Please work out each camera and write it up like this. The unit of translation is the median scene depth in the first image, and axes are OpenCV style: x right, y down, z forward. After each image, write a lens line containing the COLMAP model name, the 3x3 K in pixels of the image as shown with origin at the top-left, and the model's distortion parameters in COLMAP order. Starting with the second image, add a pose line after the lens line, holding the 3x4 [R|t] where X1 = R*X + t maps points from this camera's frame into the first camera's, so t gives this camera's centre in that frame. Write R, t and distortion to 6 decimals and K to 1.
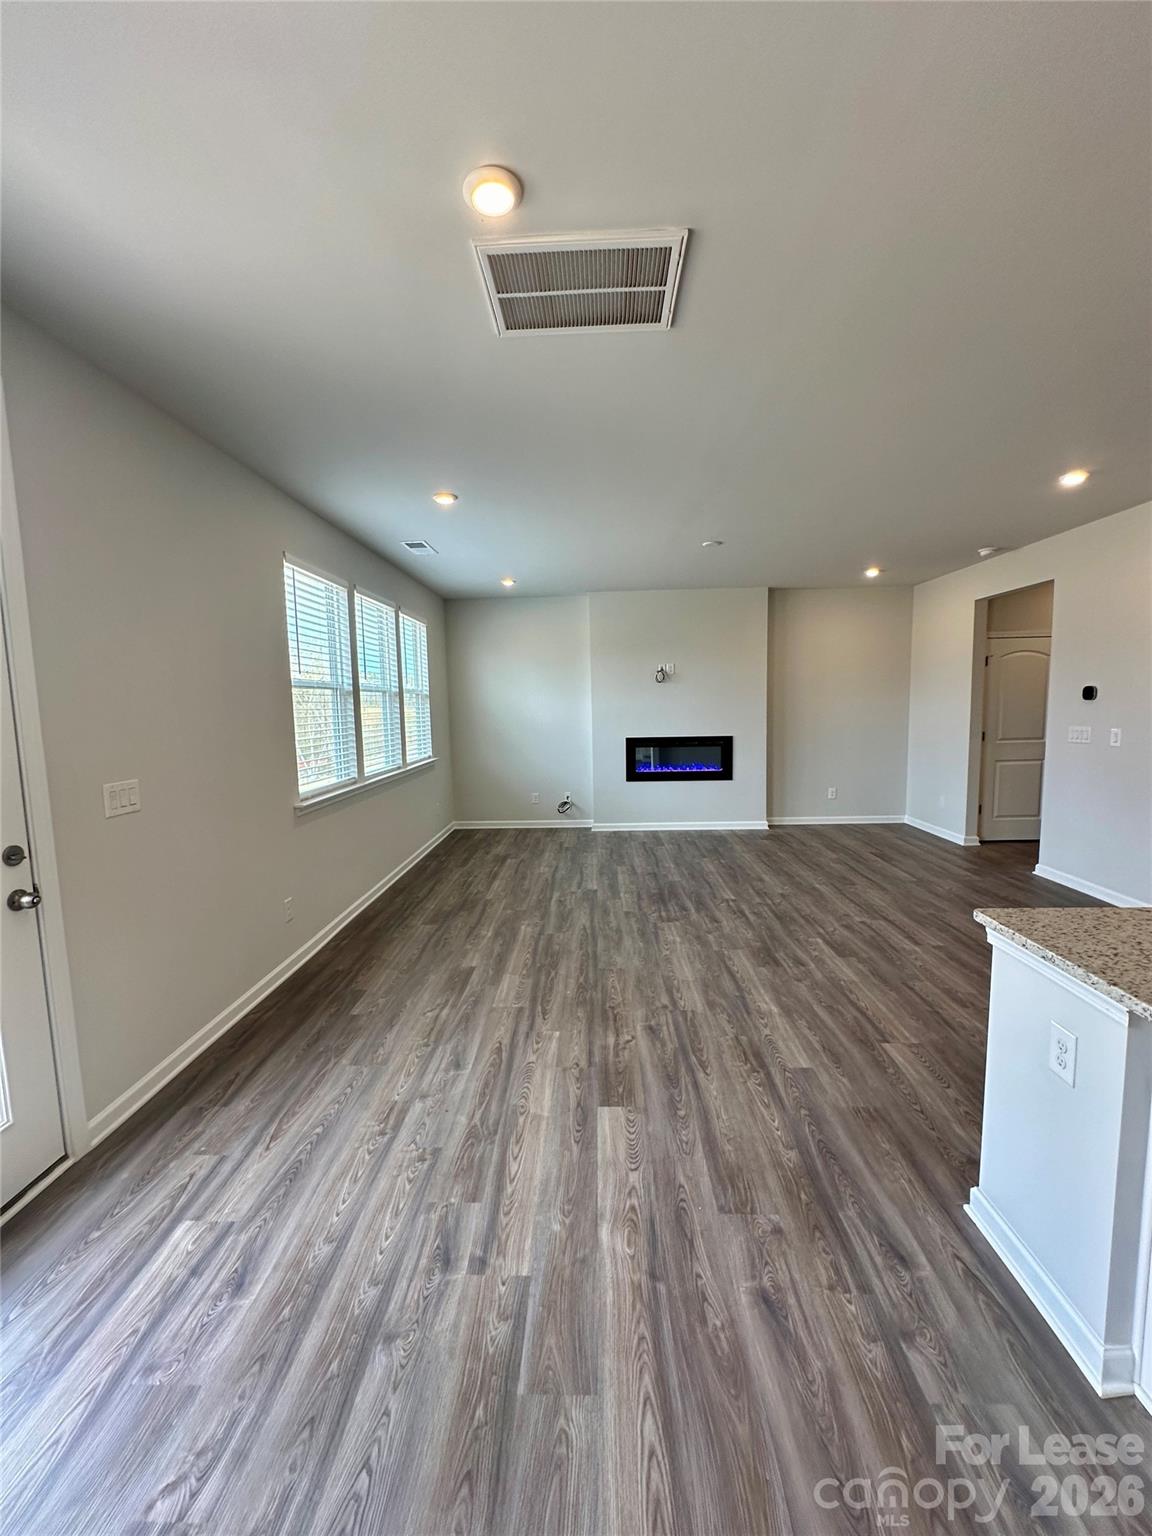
lens RADIAL K [[612.3, 0, 572.7], [0, 612.3, 768.6], [0, 0, 1]] dist [-0.001399, 0.001060]
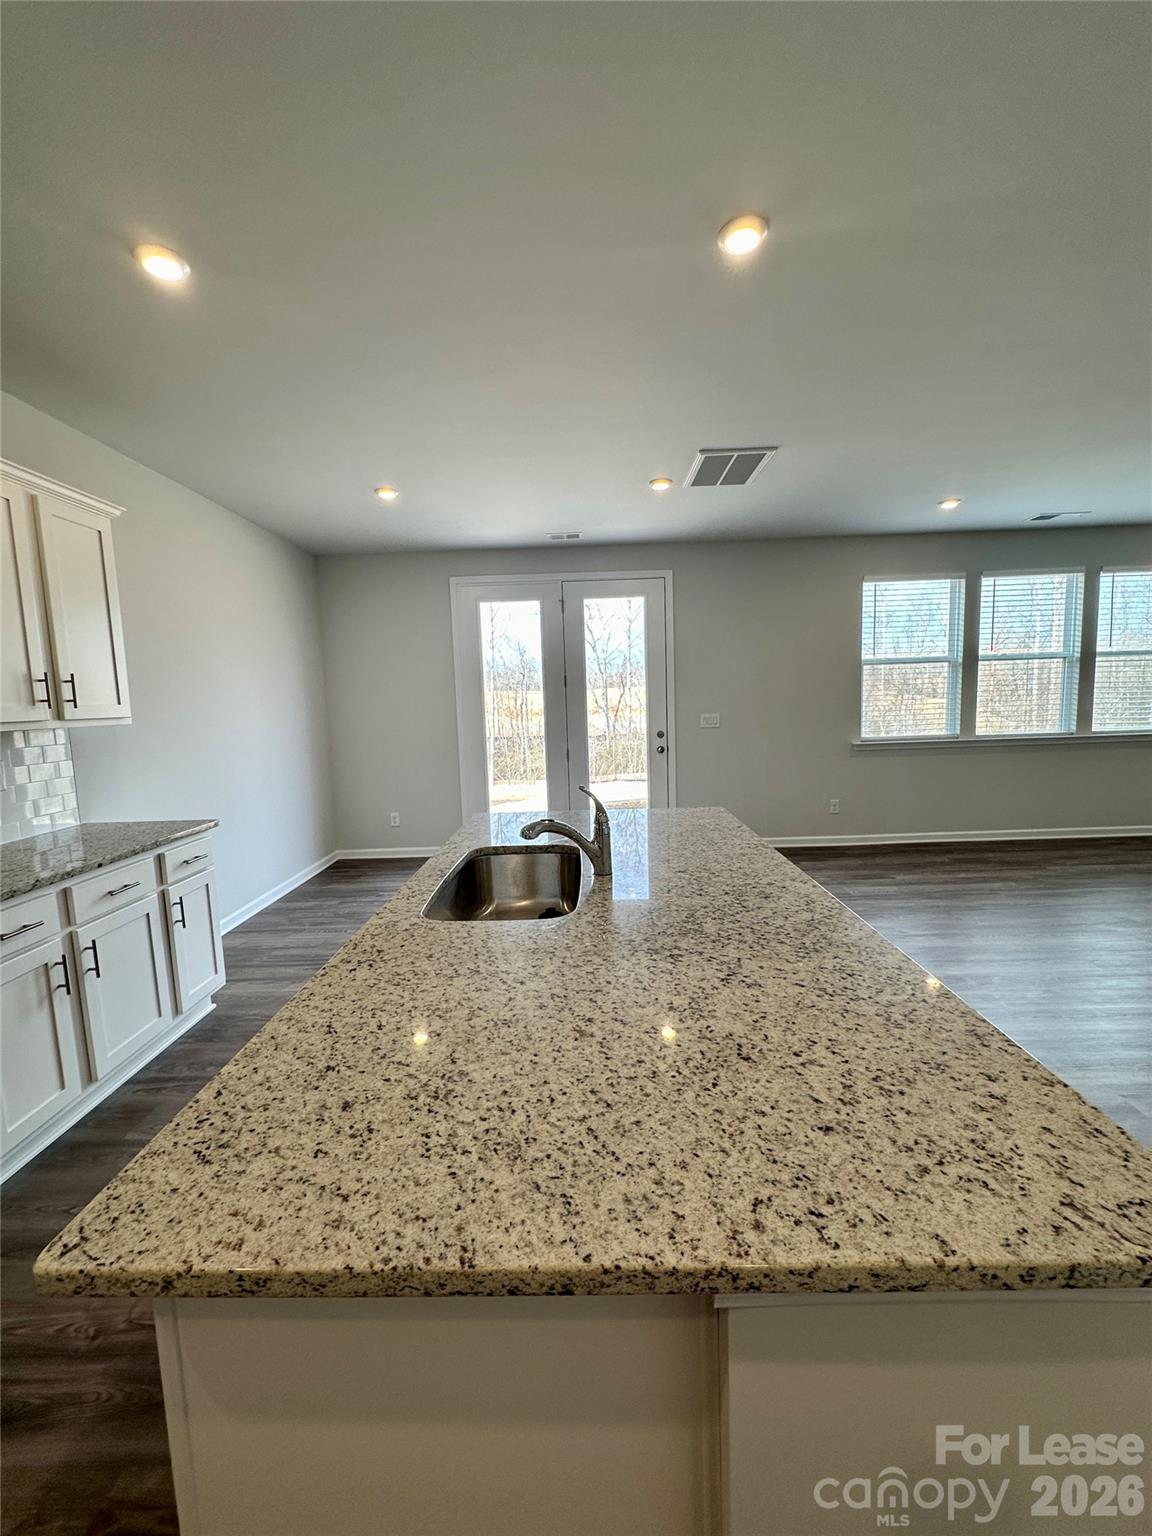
lens RADIAL K [[612.3, 0, 578.9], [0, 612.3, 762.3], [0, 0, 1]] dist [-0.001399, 0.001060]
pose [[0.032001, 0.119498, -0.992319, 1.211792], [-0.073573, 0.990415, 0.116896, -0.024077], [0.996776, 0.069267, 0.040486, 0.298377]]
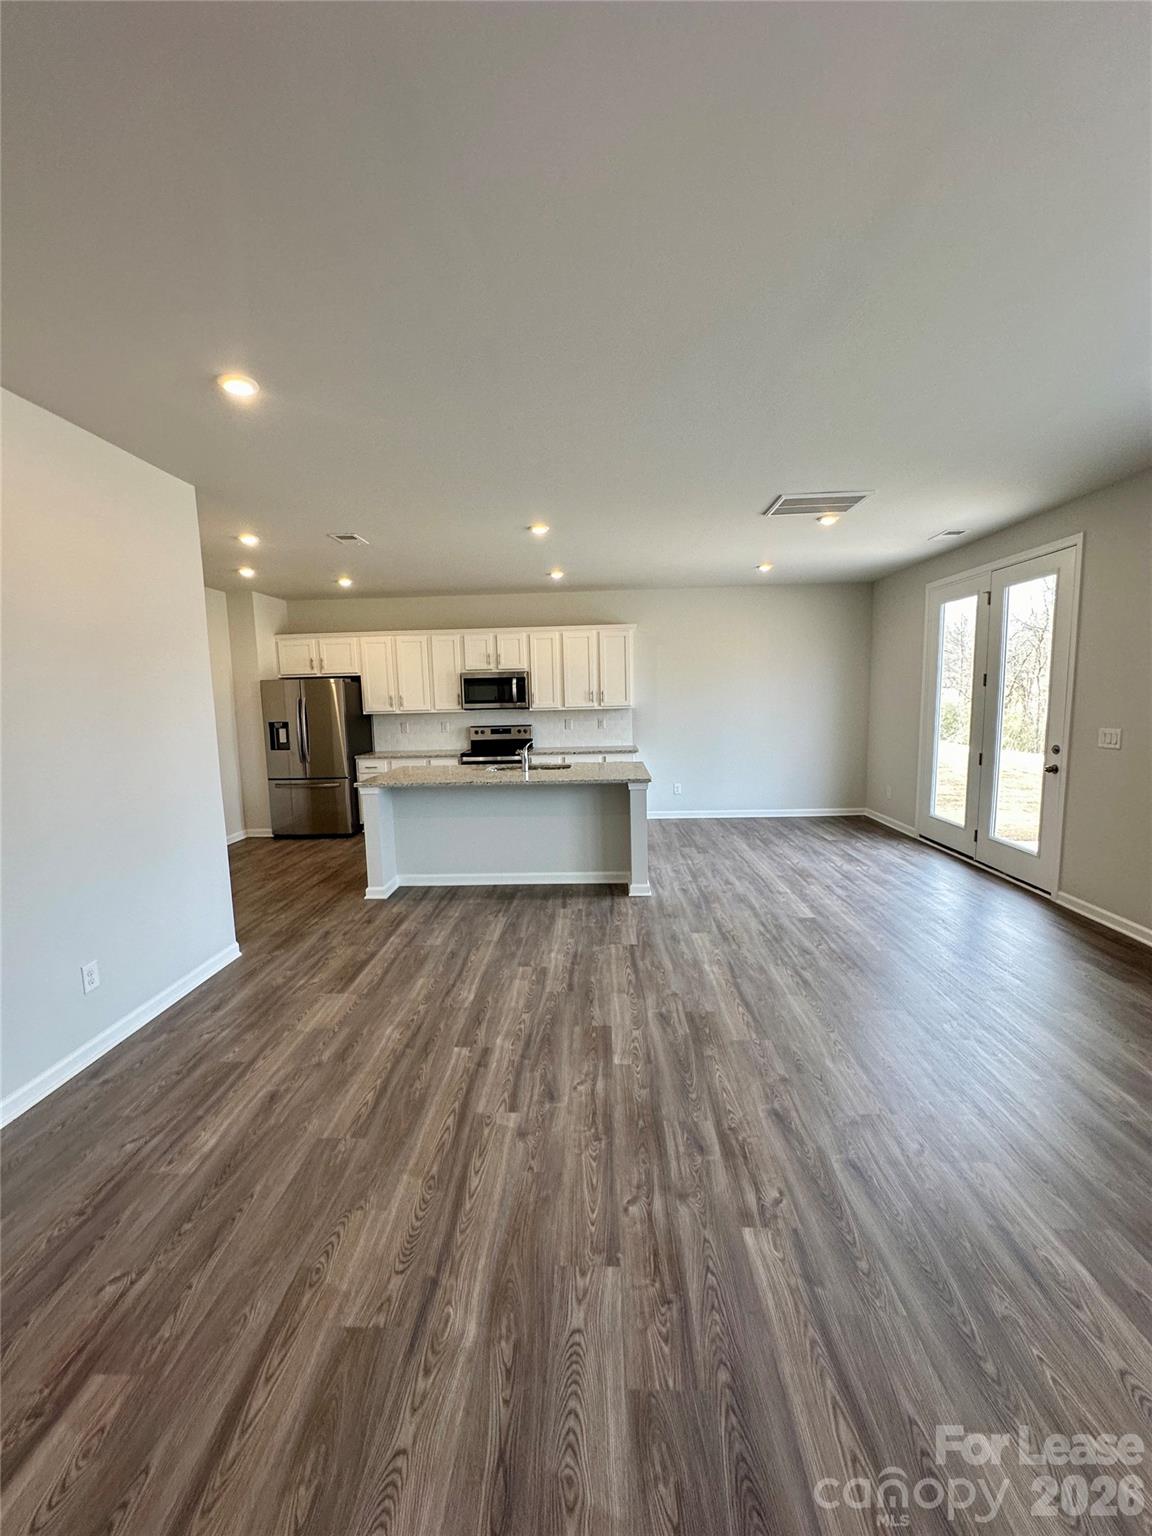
lens RADIAL K [[612.3, 0, 579.5], [0, 612.3, 765.9], [0, 0, 1]] dist [-0.001399, 0.001060]
pose [[-0.999093, 0.042574, -0.000568, 0.527697], [0.041402, 0.974527, 0.220414, -0.227517], [0.009937, 0.220191, -0.975406, 1.944270]]
